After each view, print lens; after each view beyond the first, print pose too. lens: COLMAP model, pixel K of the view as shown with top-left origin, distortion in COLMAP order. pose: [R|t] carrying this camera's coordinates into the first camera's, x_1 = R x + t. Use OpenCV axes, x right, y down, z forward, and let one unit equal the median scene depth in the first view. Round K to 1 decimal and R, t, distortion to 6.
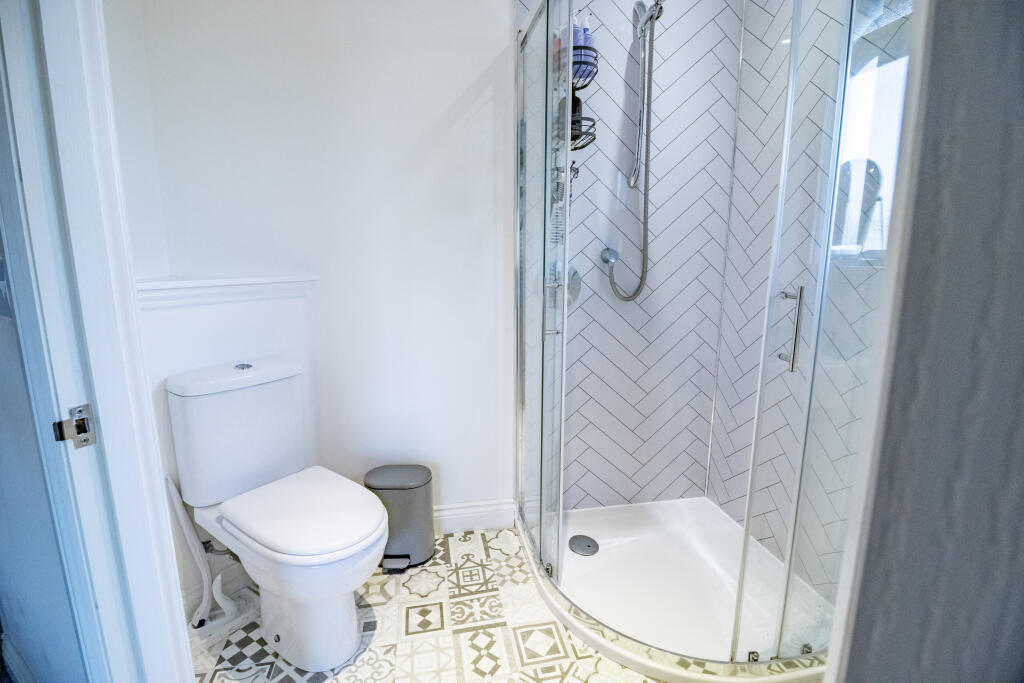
lens RADIAL K [[476.8, 0, 508.1], [0, 476.8, 333.2], [0, 0, 1]] dist [0.001703, 0.000309]
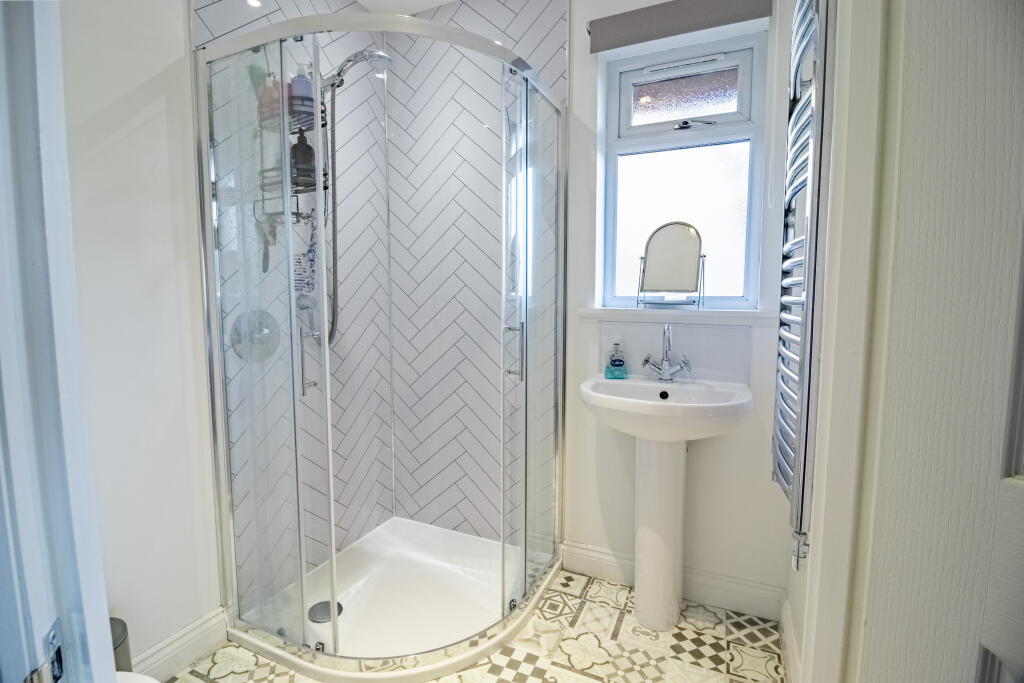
lens RADIAL K [[476.8, 0, 508.1], [0, 476.8, 333.2], [0, 0, 1]] dist [0.001703, 0.000309]
pose [[0.601050, -0.073286, 0.795845, -0.320323], [0.149022, 0.988600, -0.021511, -0.014818], [-0.785195, 0.131527, 0.605119, 0.088775]]
